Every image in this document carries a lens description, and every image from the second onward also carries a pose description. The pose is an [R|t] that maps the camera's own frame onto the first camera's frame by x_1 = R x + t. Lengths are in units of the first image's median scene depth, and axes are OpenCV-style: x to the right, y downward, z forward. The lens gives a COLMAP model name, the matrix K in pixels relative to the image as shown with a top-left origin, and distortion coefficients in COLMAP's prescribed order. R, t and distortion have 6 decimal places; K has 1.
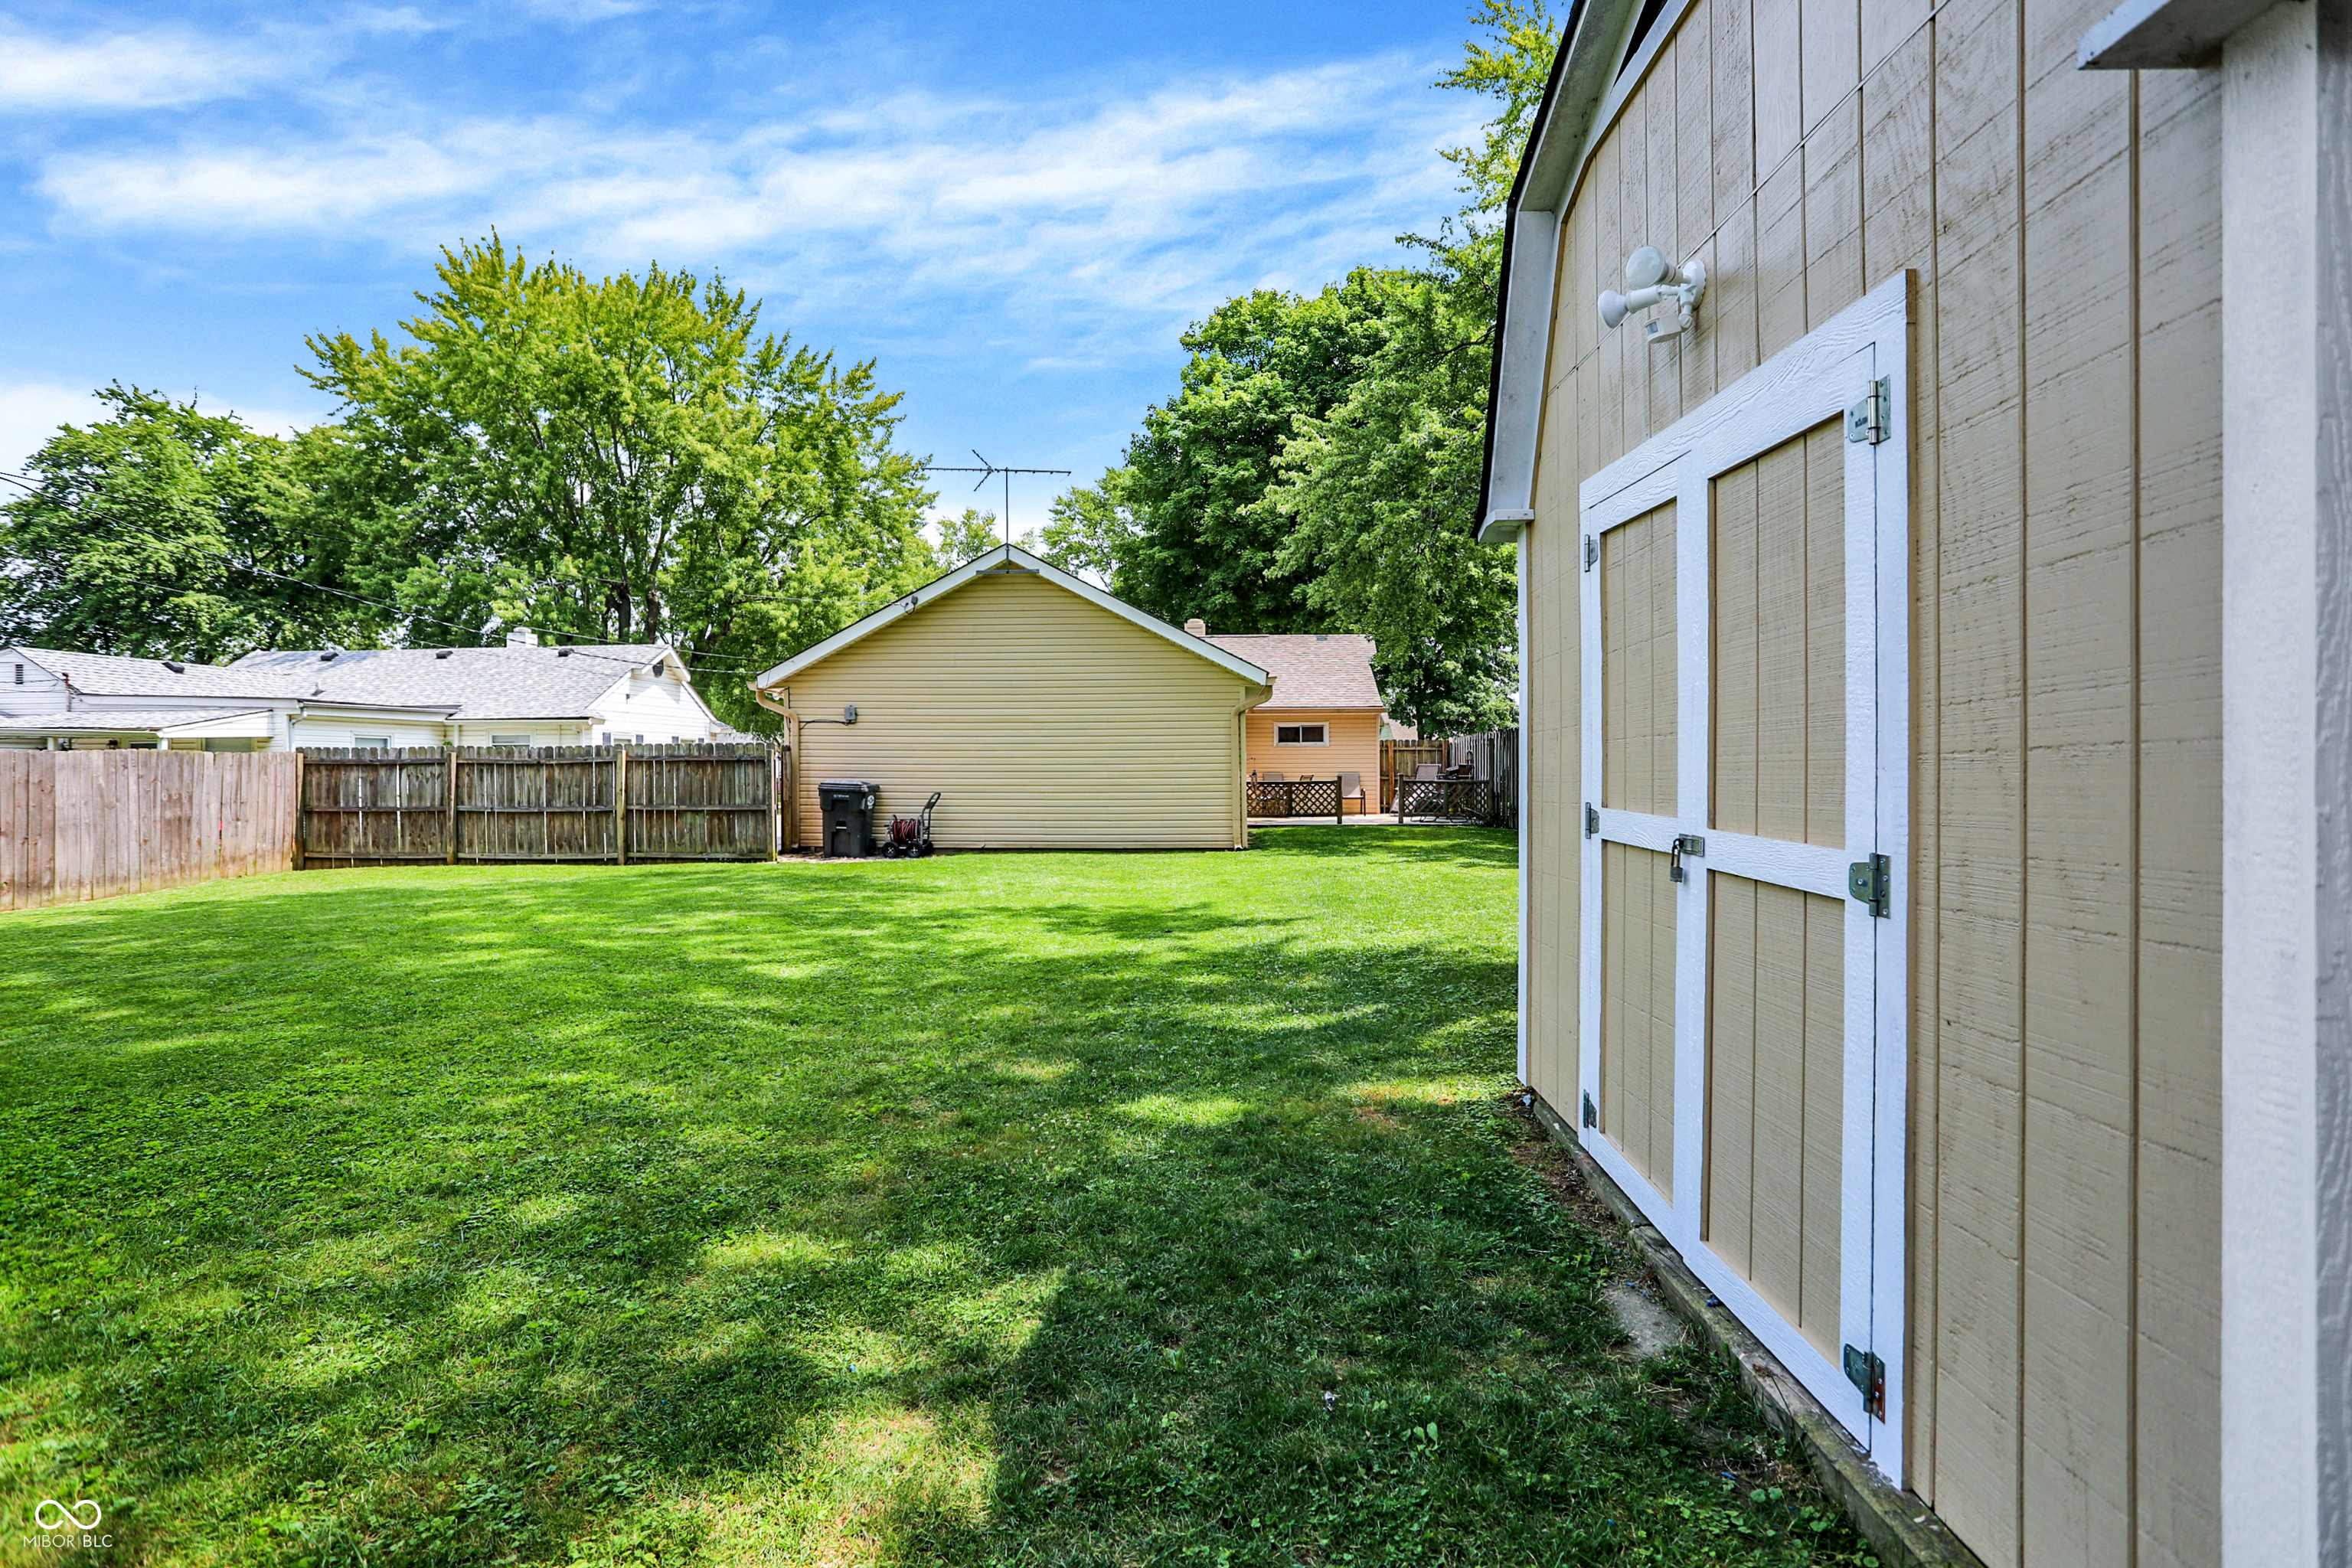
lens RADIAL K [[1180.8, 0, 1174.4], [0, 1180.8, 770.2], [0, 0, 1]] dist [-0.020397, 0.003936]
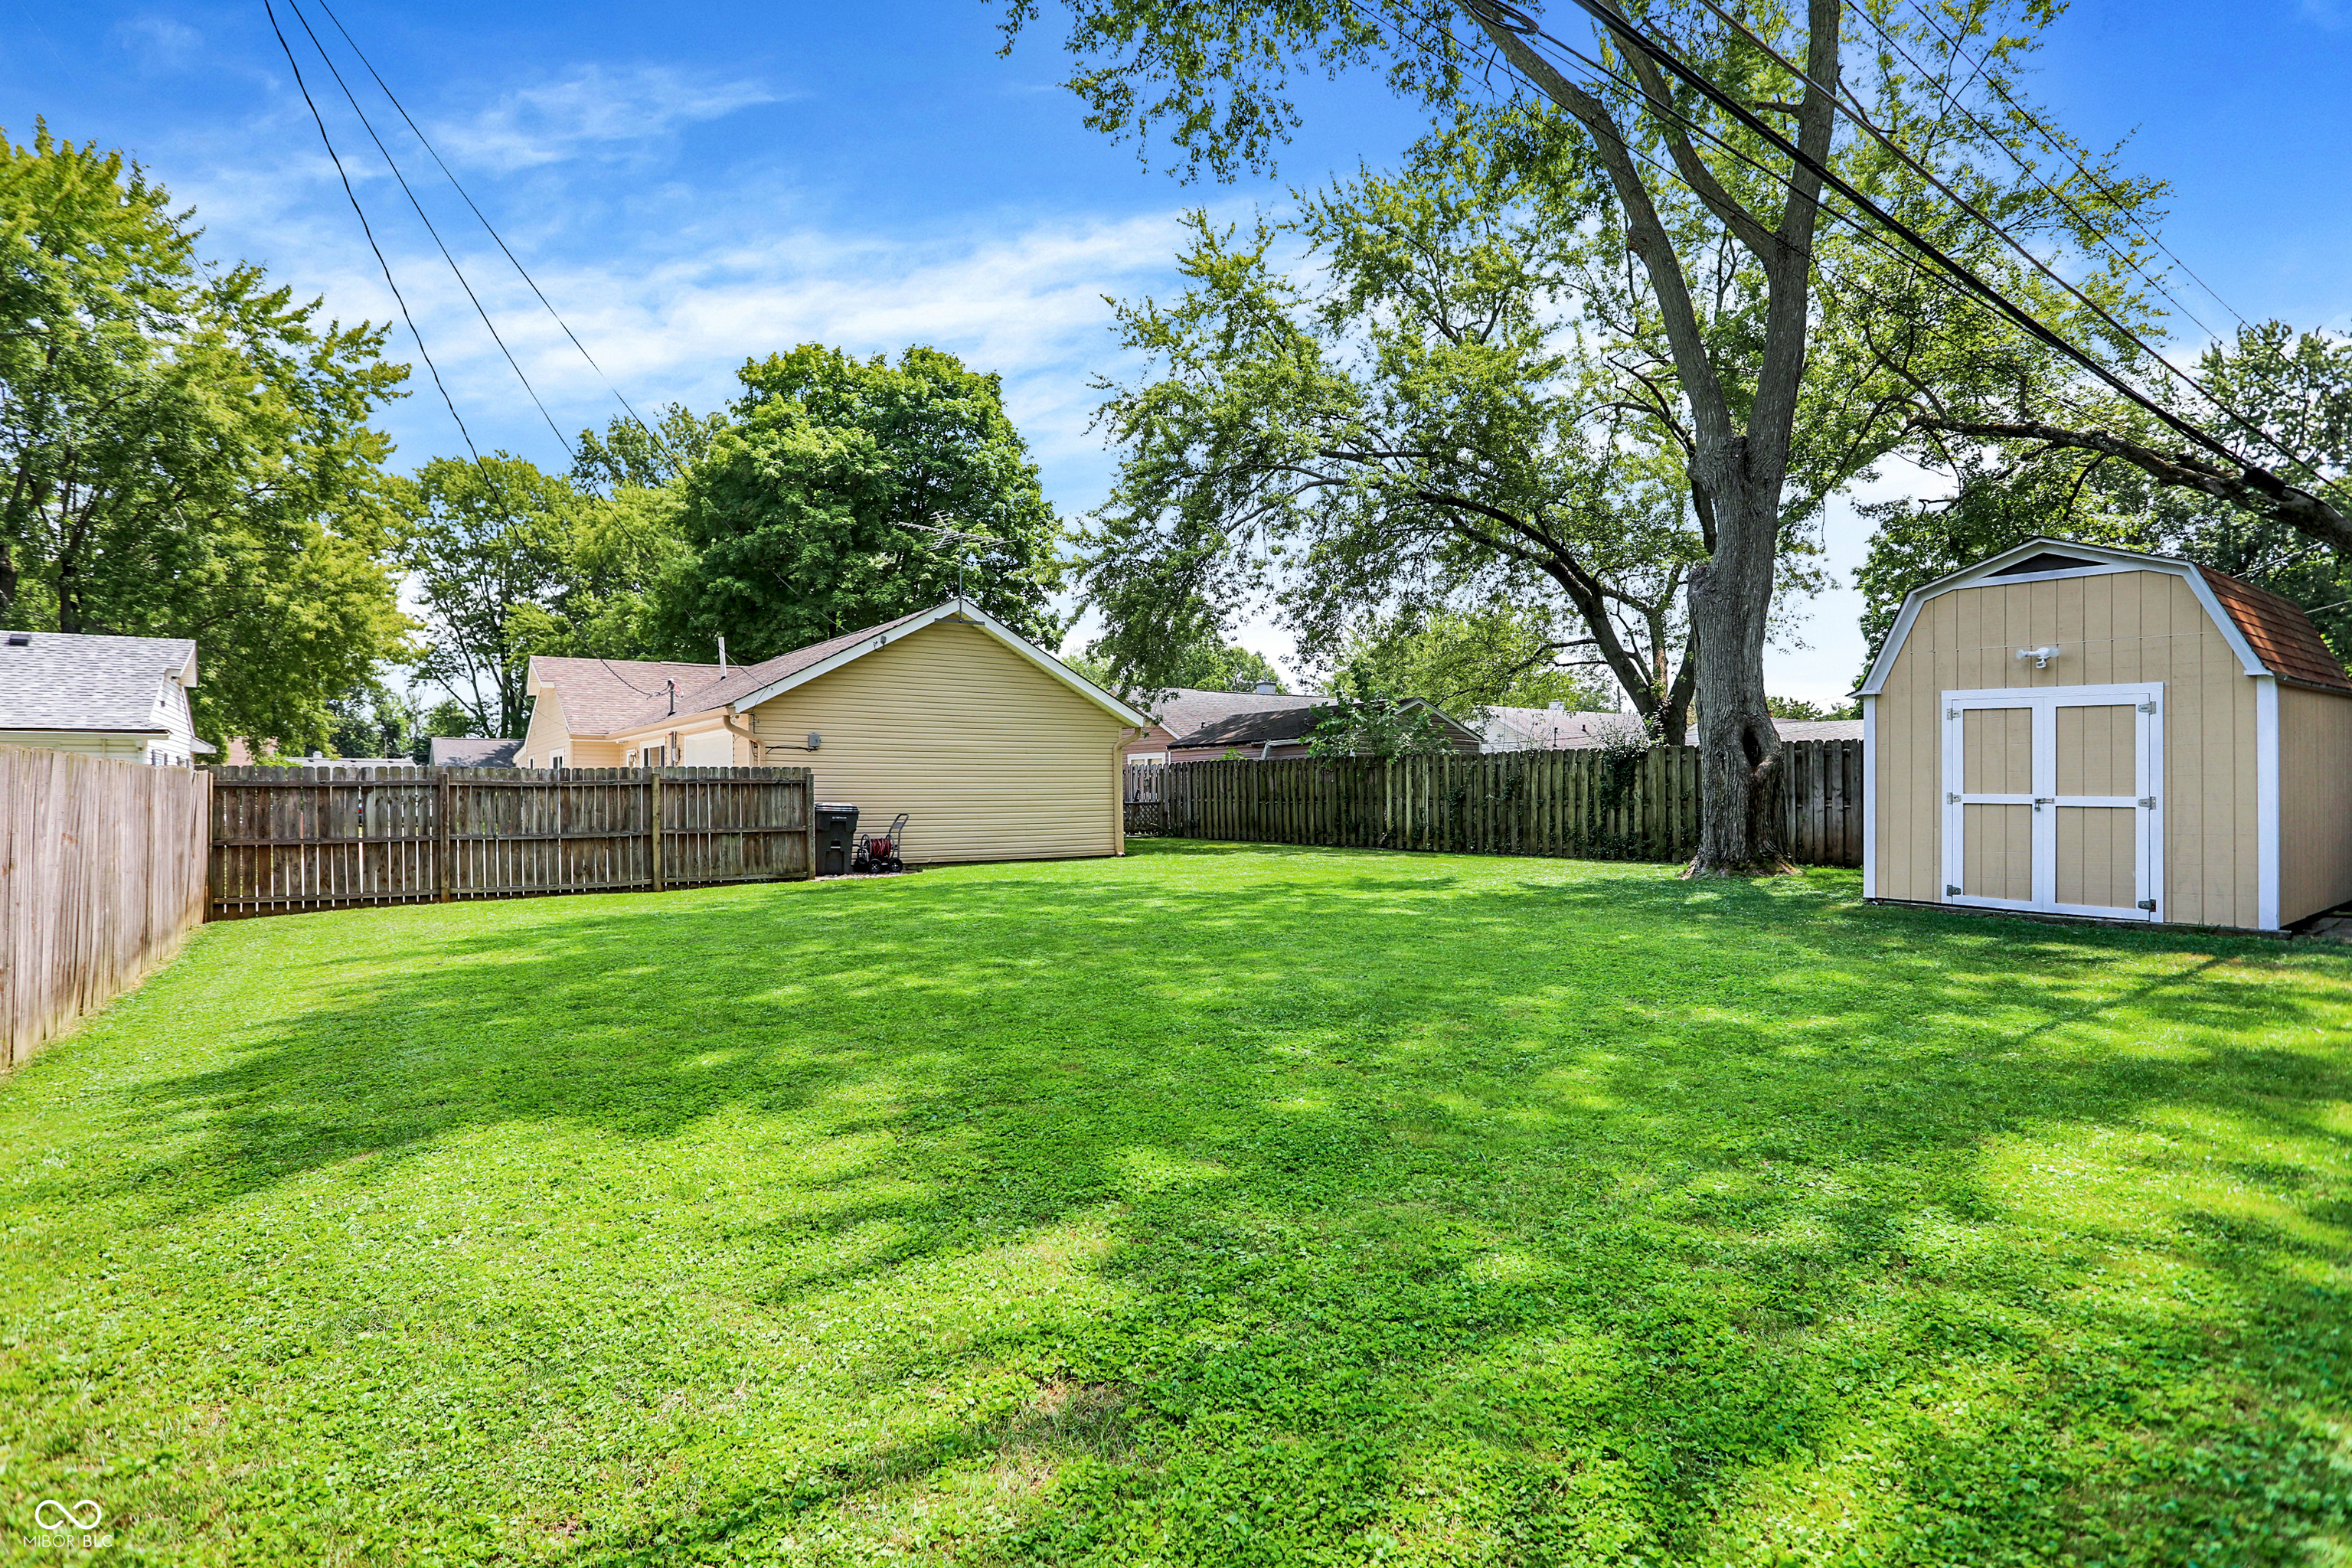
lens RADIAL K [[1180.8, 0, 1167.9], [0, 1180.8, 790.3], [0, 0, 1]] dist [-0.020397, 0.003936]
pose [[0.775433, 0.000968, 0.631429, -0.743163], [0.005709, 0.999947, -0.008544, 0.007926], [-0.631404, 0.010230, 0.775387, -0.026013]]
